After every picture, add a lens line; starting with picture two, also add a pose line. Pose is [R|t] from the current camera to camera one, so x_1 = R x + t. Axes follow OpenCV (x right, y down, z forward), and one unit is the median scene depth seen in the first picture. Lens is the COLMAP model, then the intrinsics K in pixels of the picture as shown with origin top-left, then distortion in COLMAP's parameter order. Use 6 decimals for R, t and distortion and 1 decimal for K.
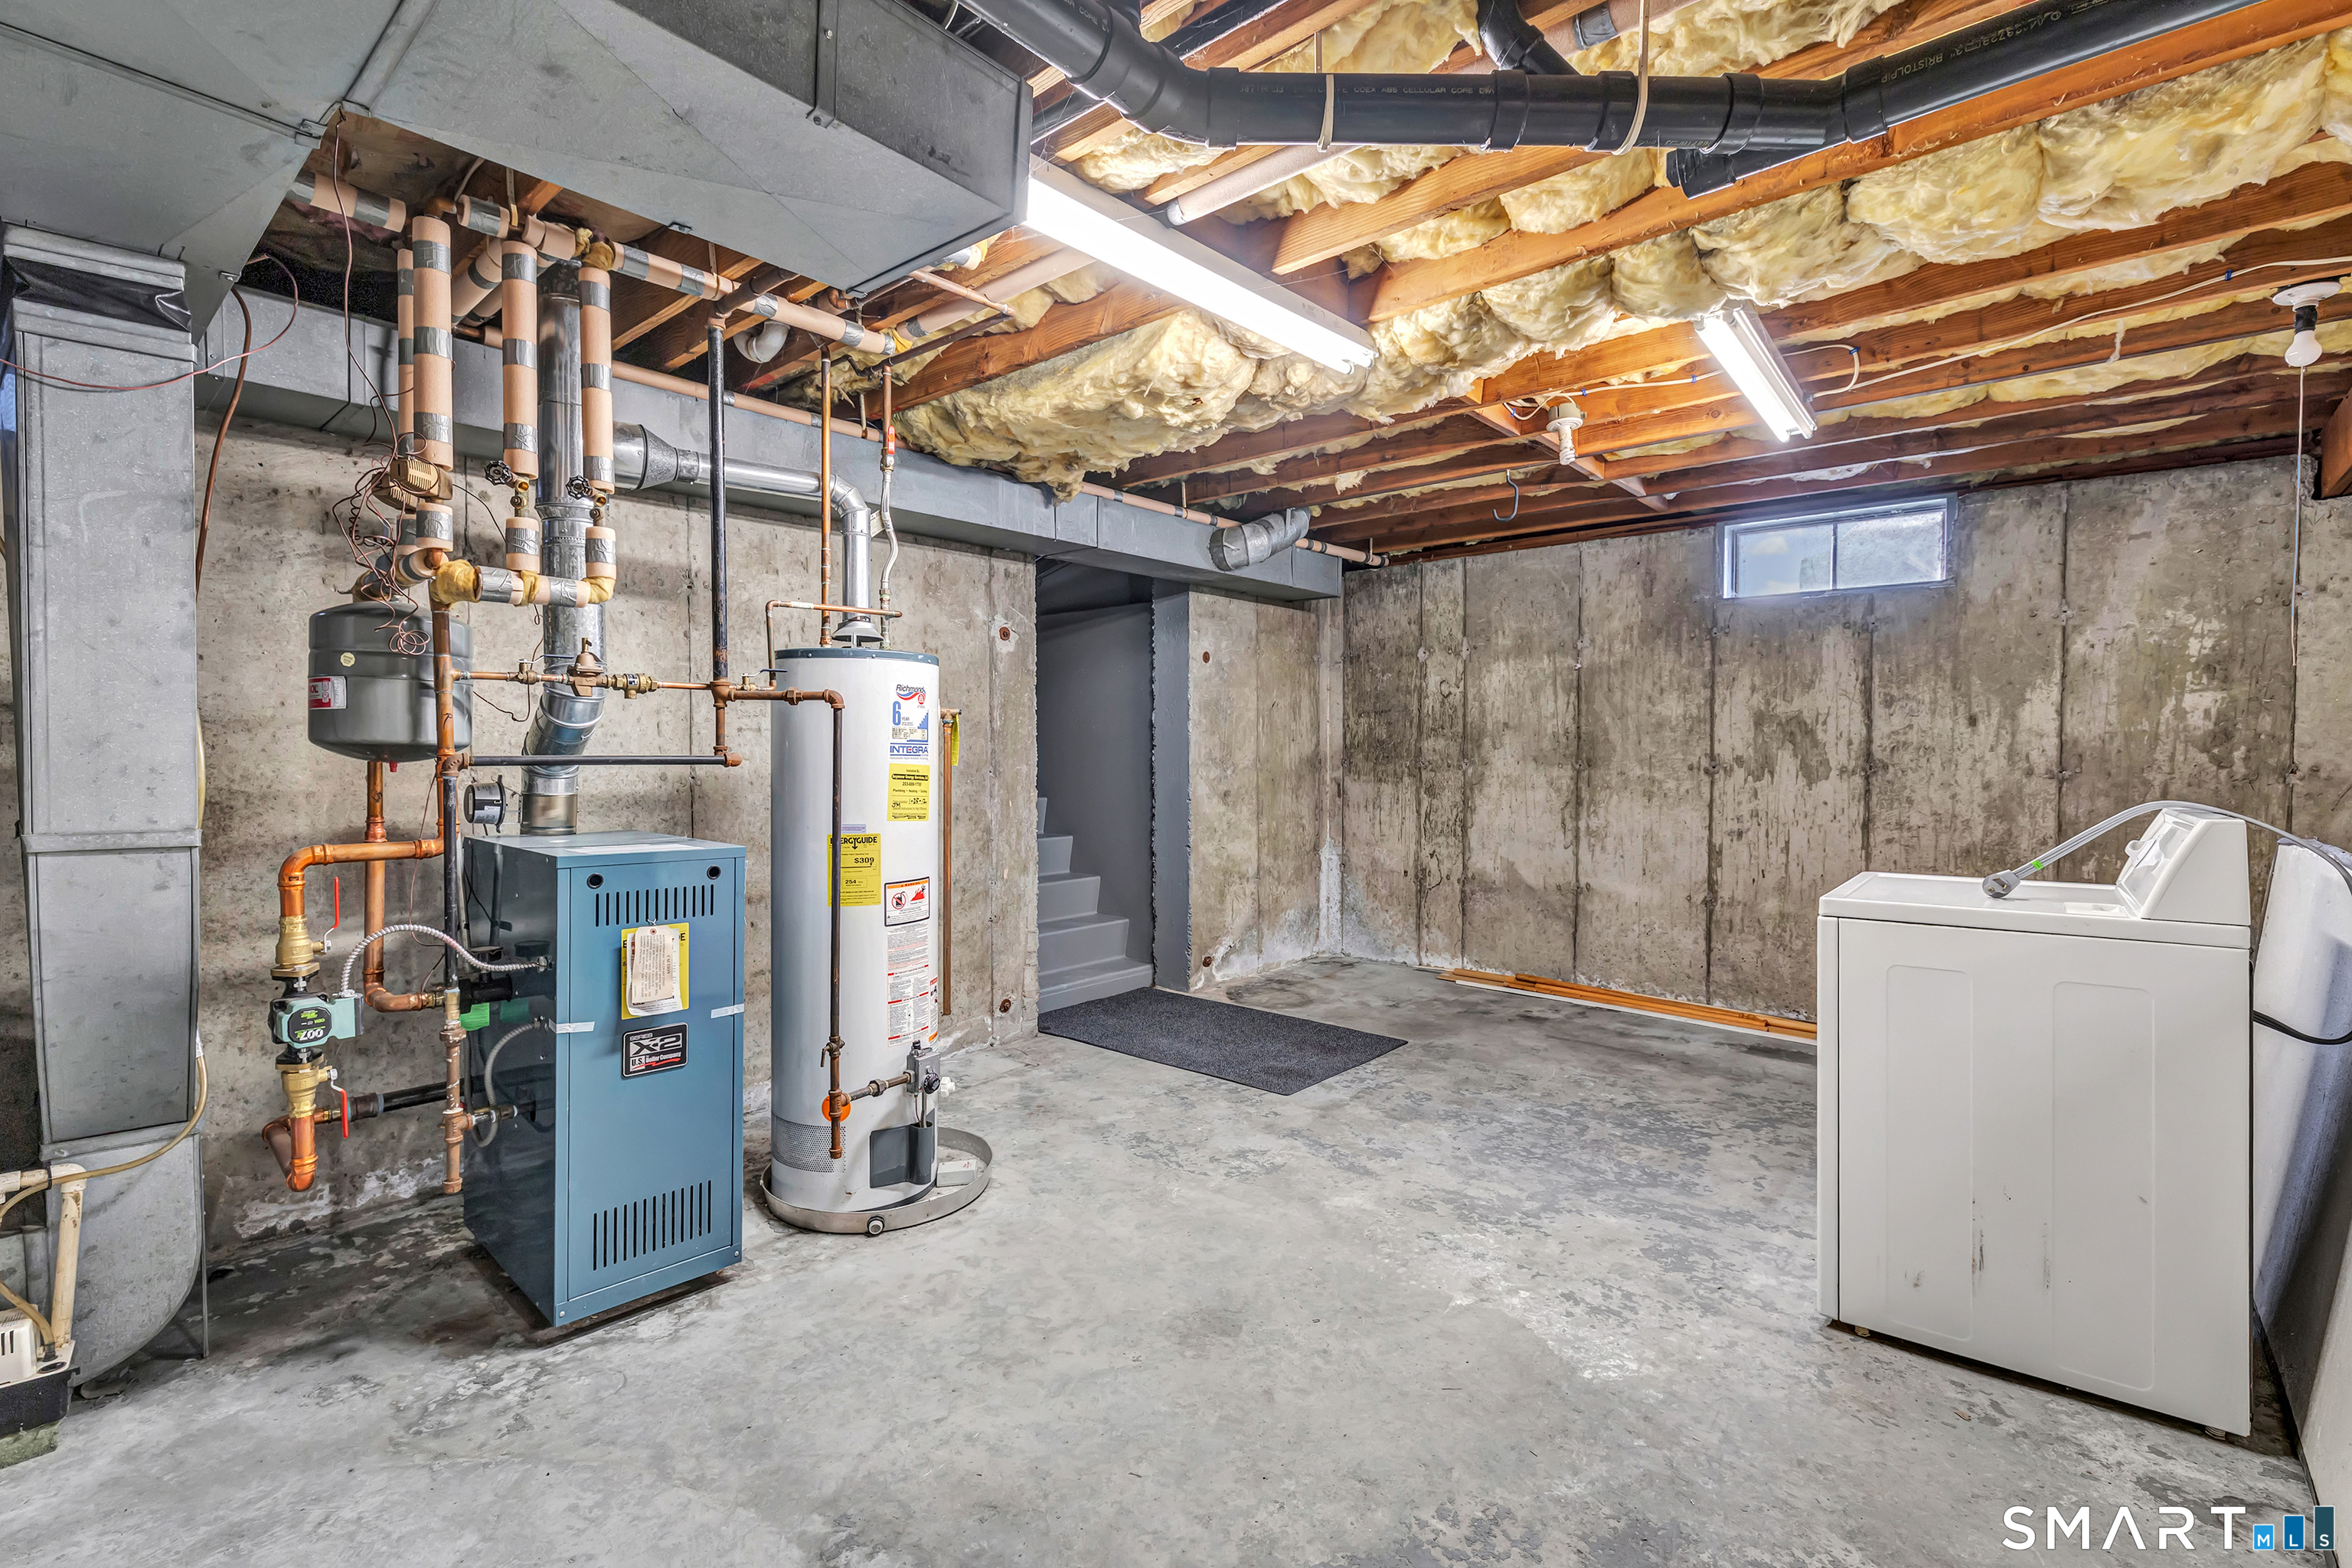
lens RADIAL K [[1041.4, 0, 1184.2], [0, 1041.4, 754.0], [0, 0, 1]] dist [-0.000063, 0.000419]
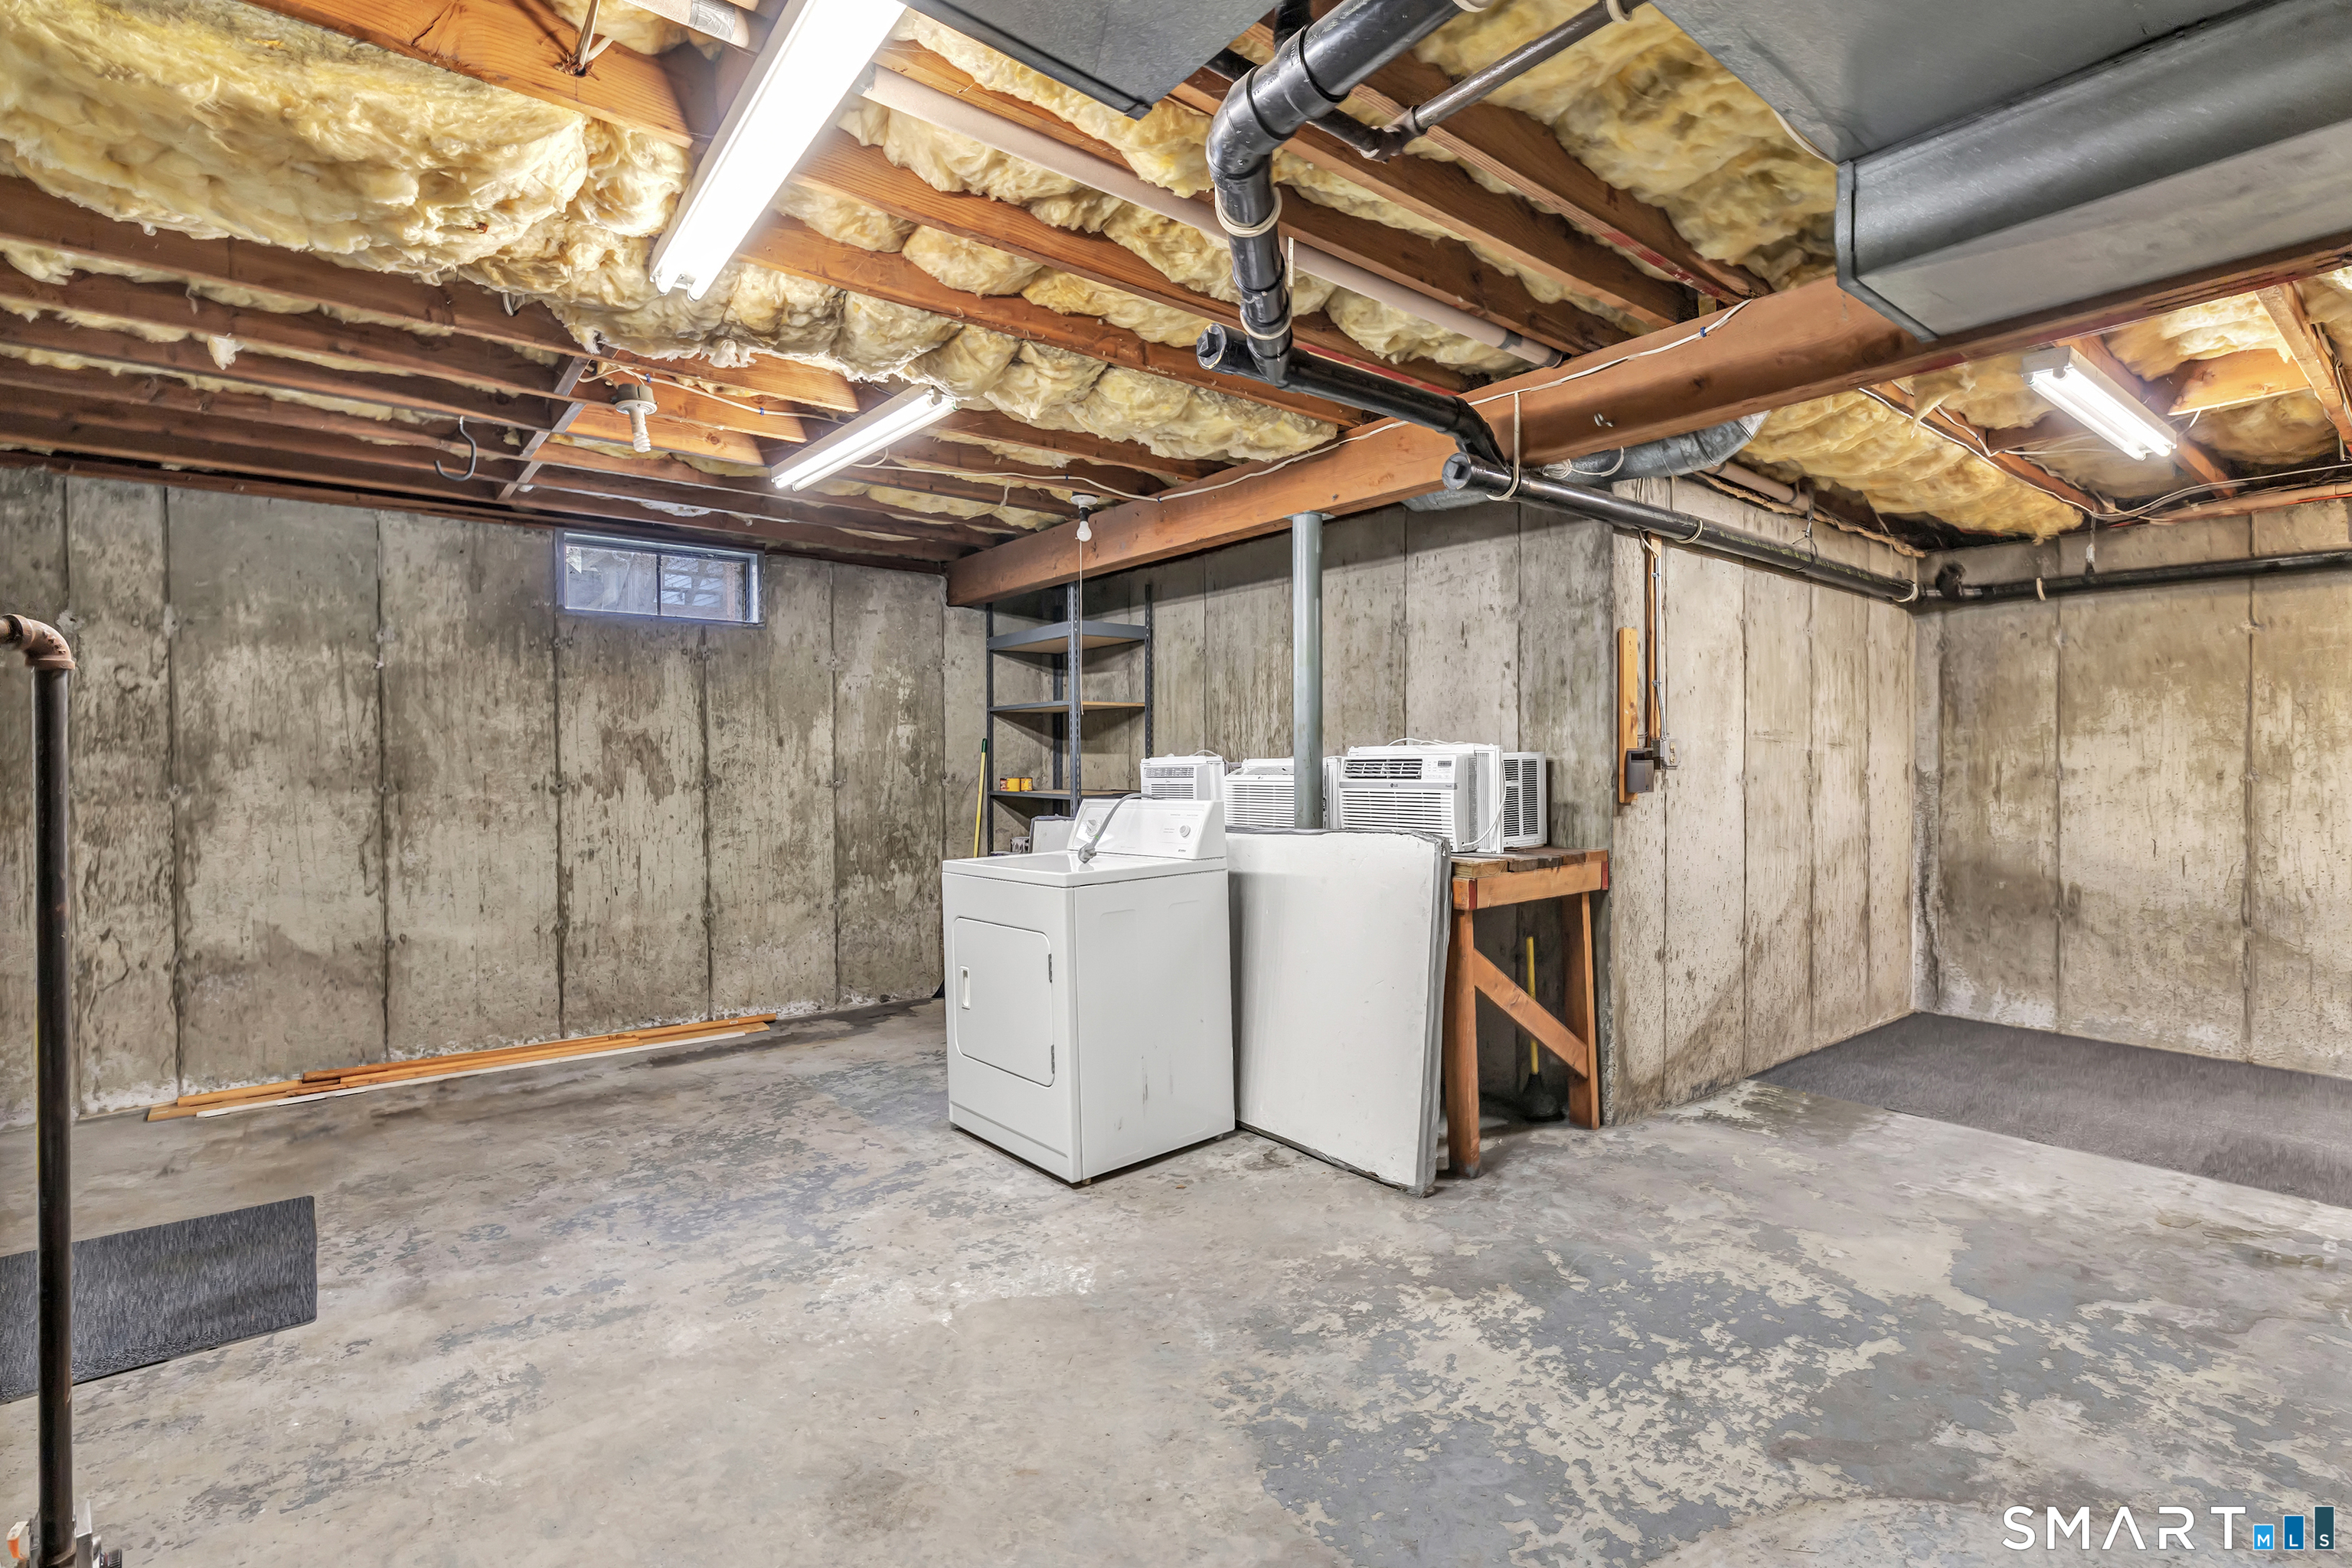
lens RADIAL K [[1041.4, 0, 1184.2], [0, 1041.4, 754.0], [0, 0, 1]] dist [-0.000063, 0.000419]
pose [[0.194882, 0.004597, 0.980816, -0.324402], [0.012586, 0.999895, -0.007187, -0.002606], [-0.980746, 0.013745, 0.194803, 0.277347]]
